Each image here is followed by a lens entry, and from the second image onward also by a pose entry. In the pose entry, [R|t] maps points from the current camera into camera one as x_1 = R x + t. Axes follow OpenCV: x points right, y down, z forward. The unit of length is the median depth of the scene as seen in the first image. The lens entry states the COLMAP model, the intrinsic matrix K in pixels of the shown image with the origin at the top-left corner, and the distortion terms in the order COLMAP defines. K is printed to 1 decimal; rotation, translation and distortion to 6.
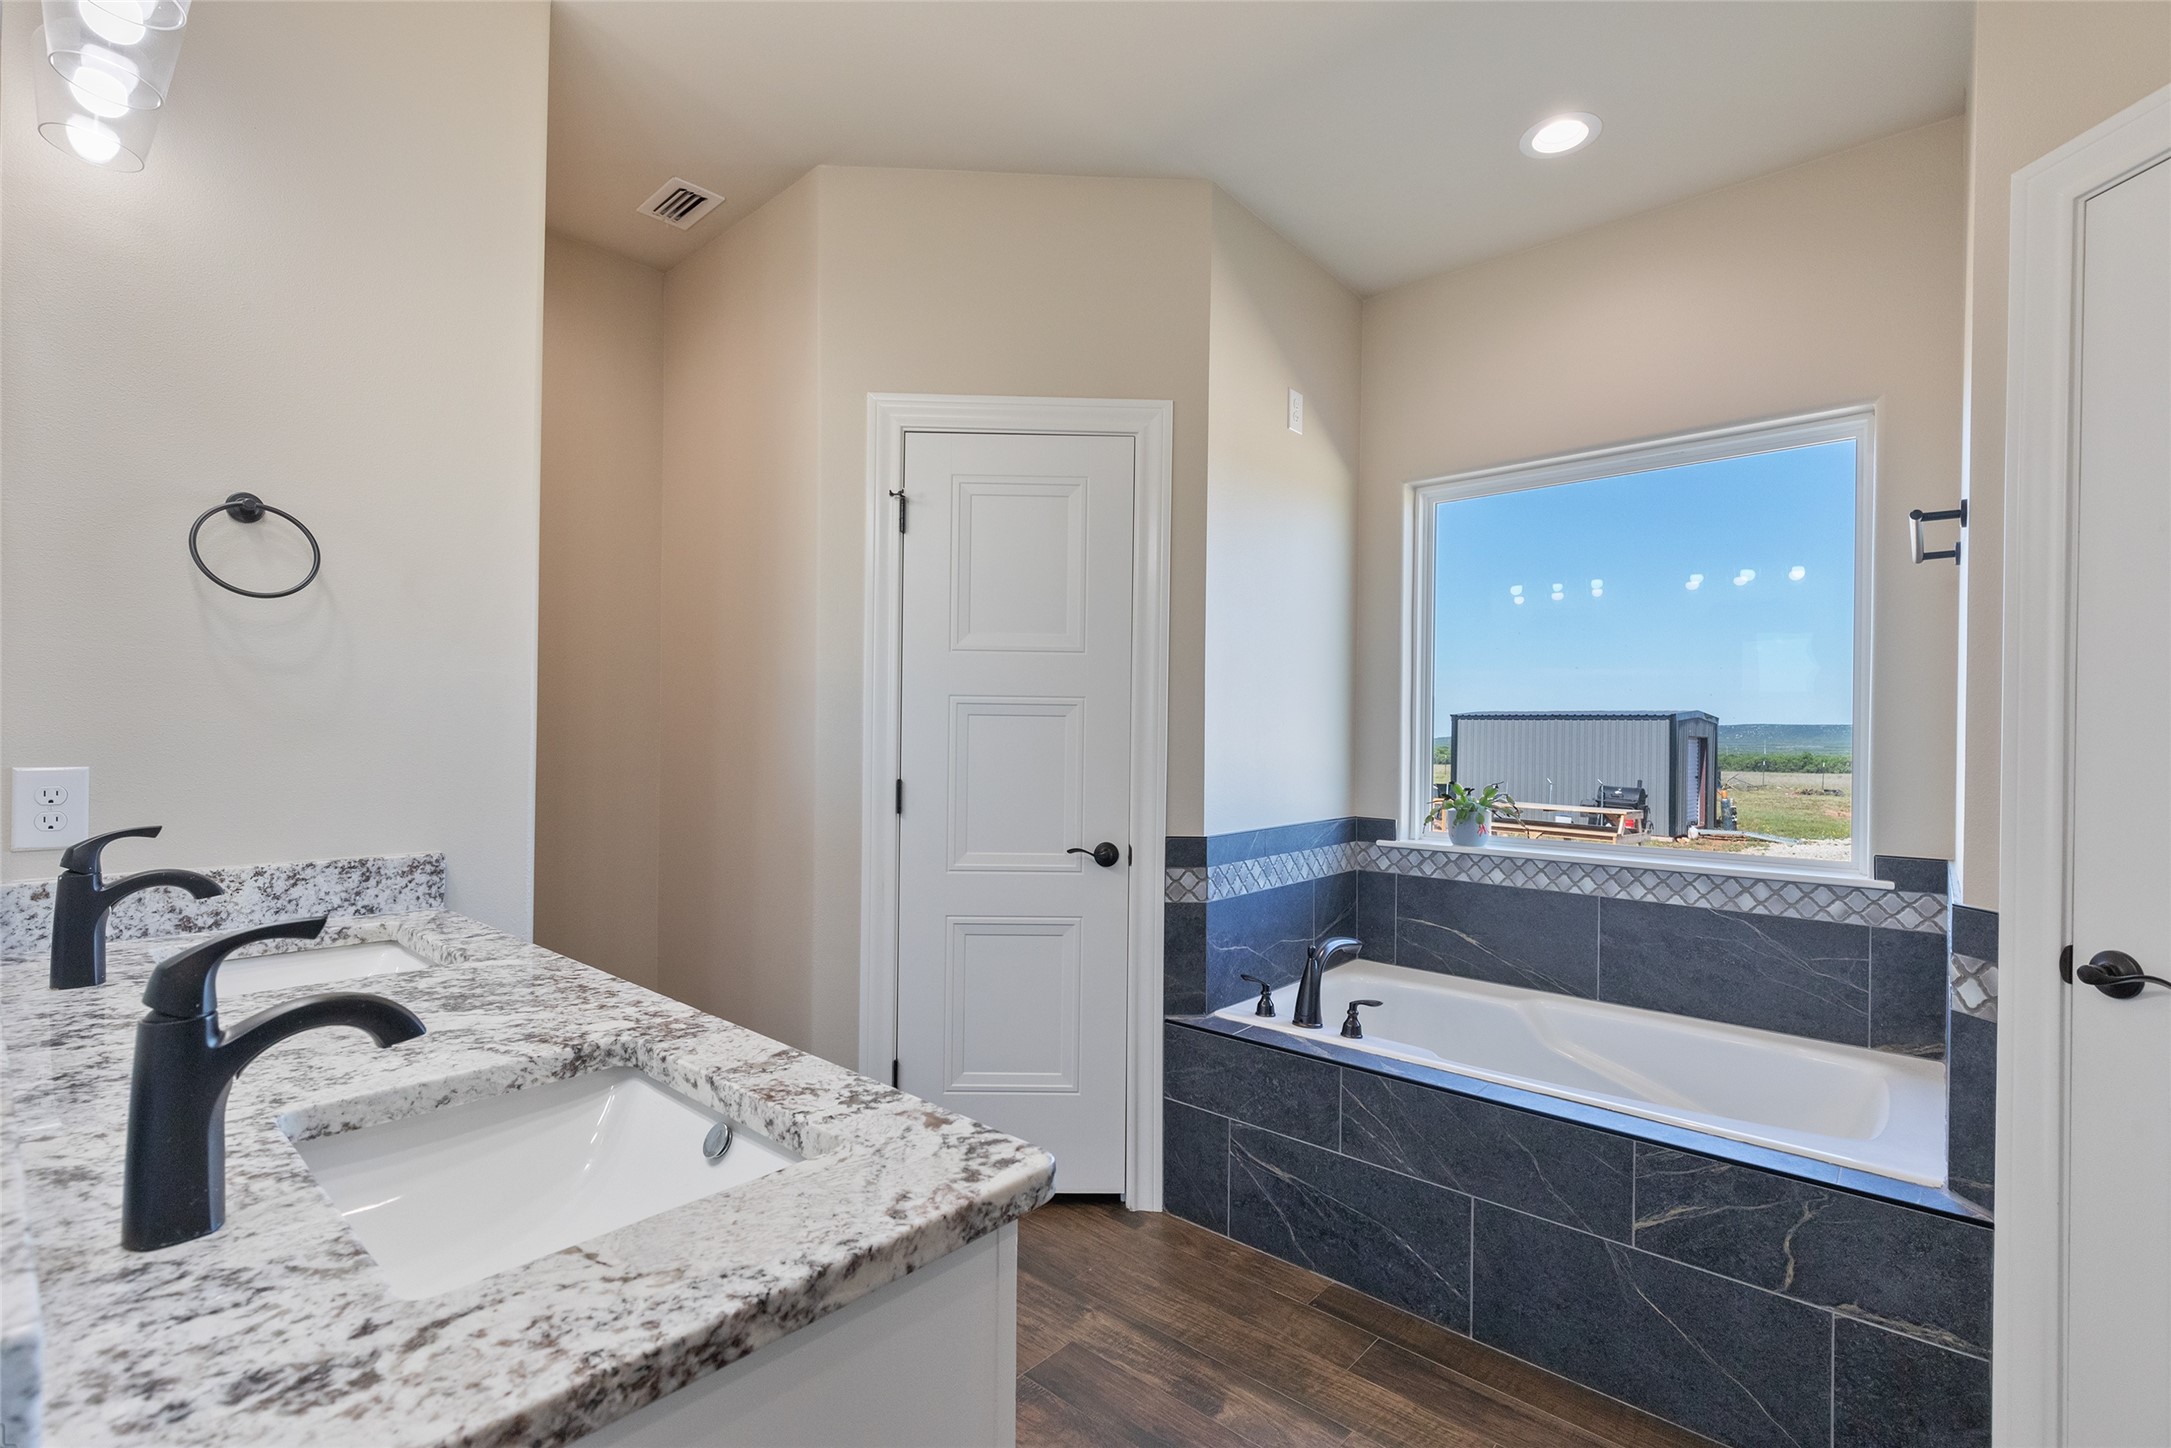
lens RADIAL K [[974.4, 0, 1078.4], [0, 974.4, 733.9], [0, 0, 1]] dist [0.011352, -0.001174]
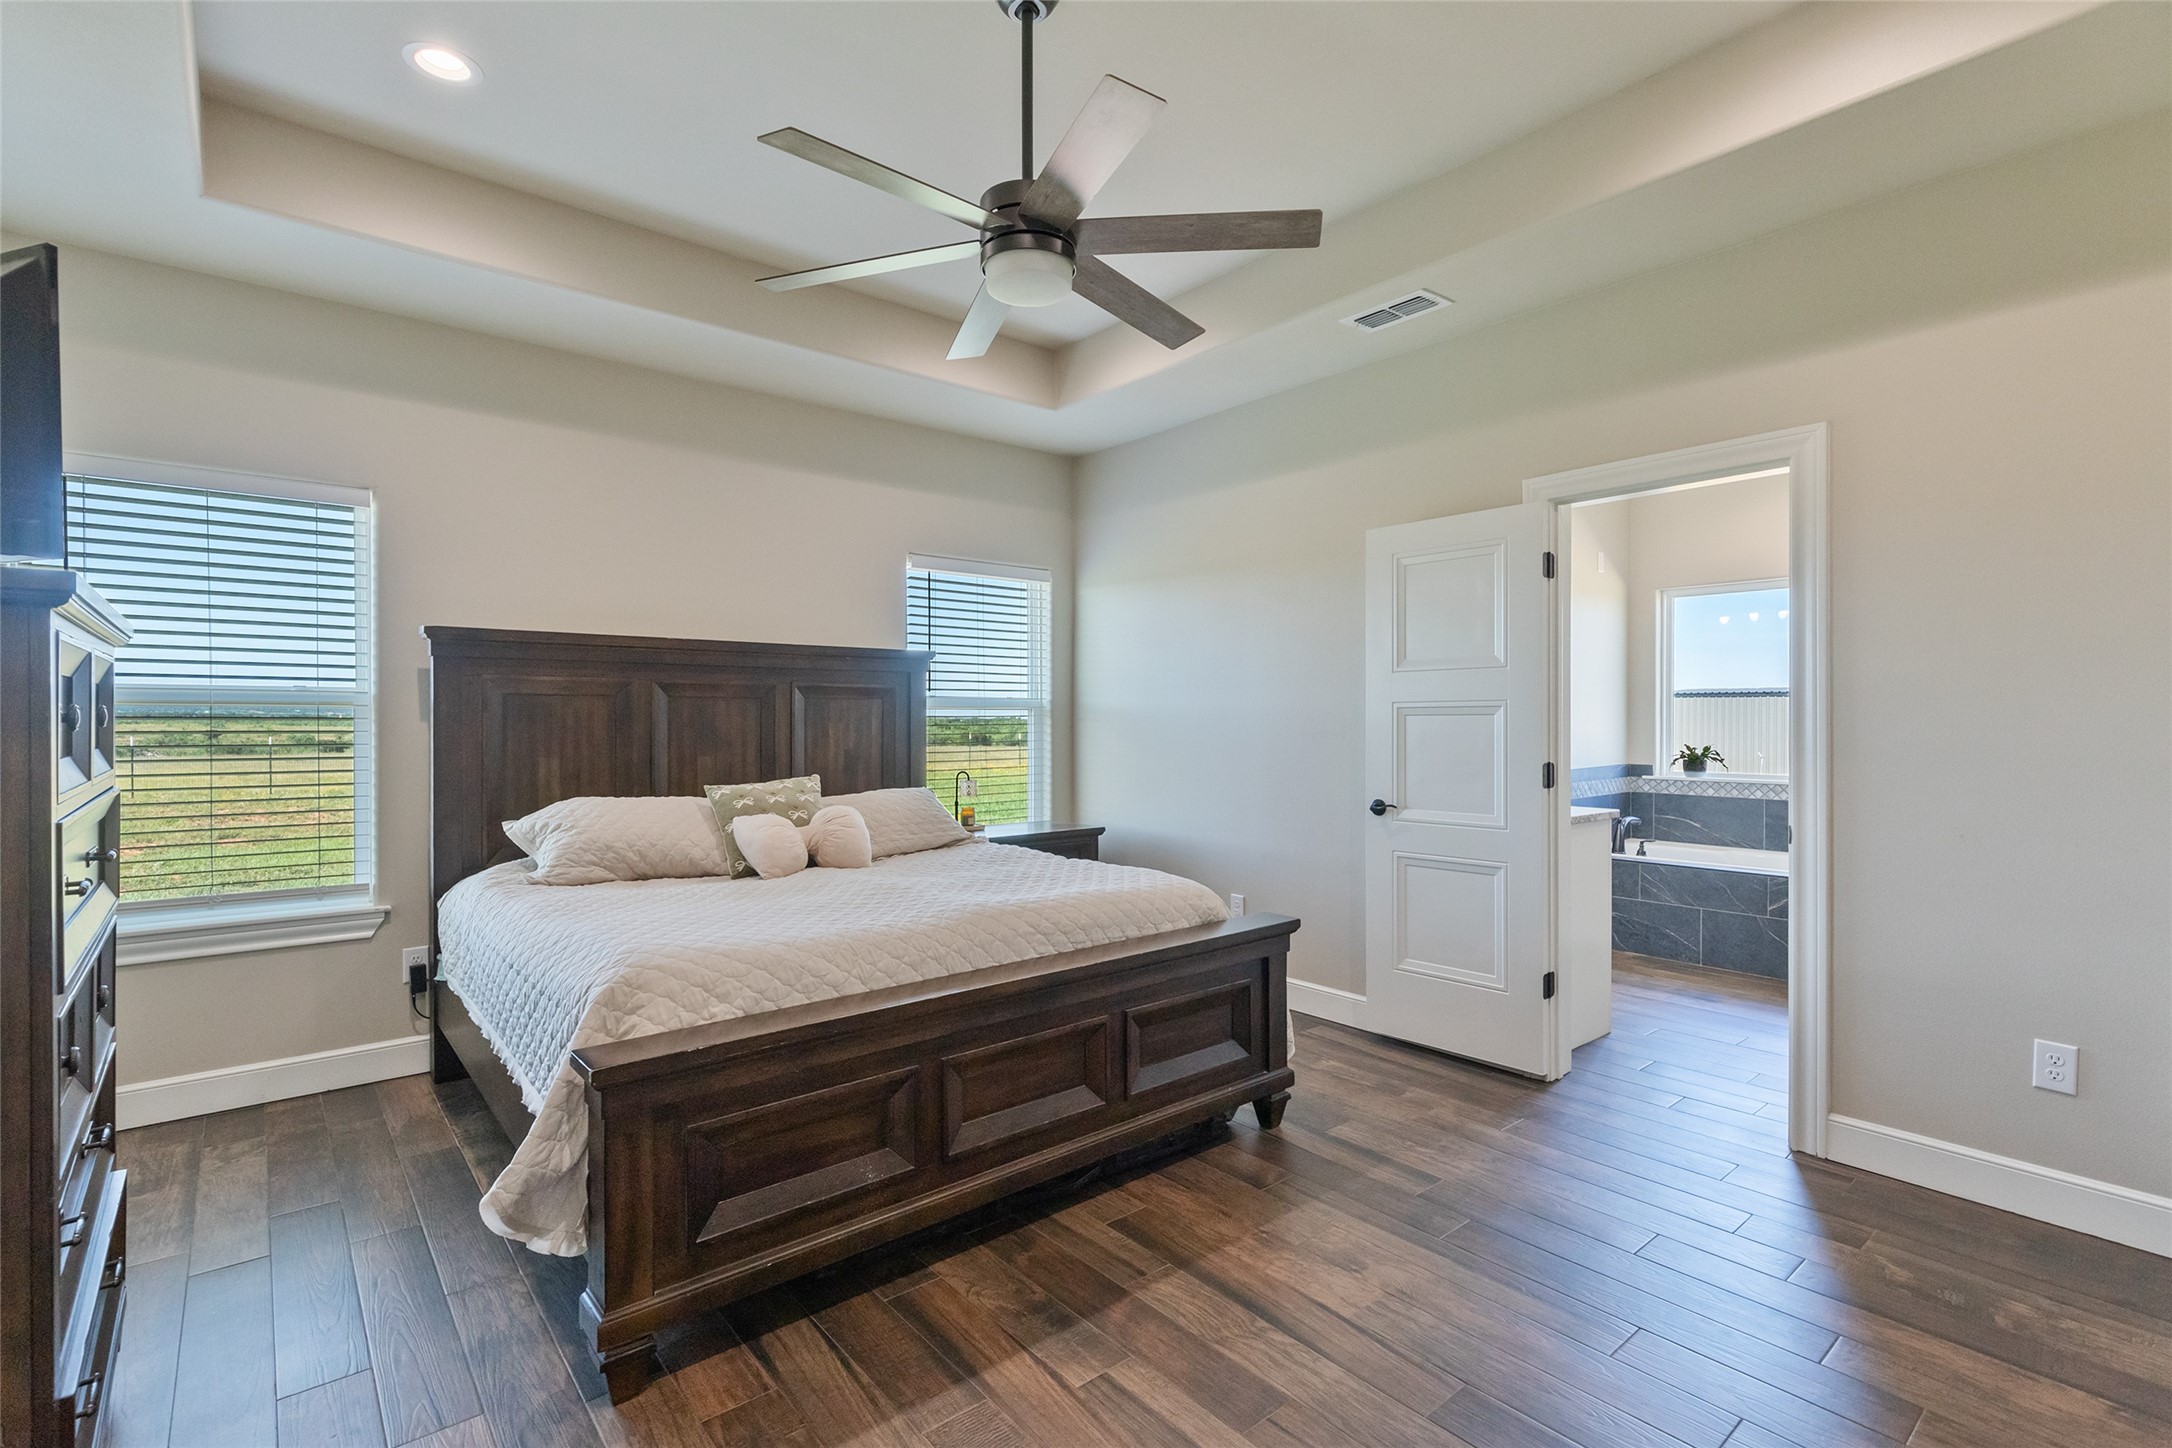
lens RADIAL K [[974.8, 0, 1091.5], [0, 974.8, 718.6], [0, 0, 1]] dist [0.011352, -0.001174]
pose [[0.988463, -0.006119, -0.151338, -0.503080], [0.006890, 0.999966, 0.004568, -0.021756], [0.151305, -0.005558, 0.988472, -1.135081]]
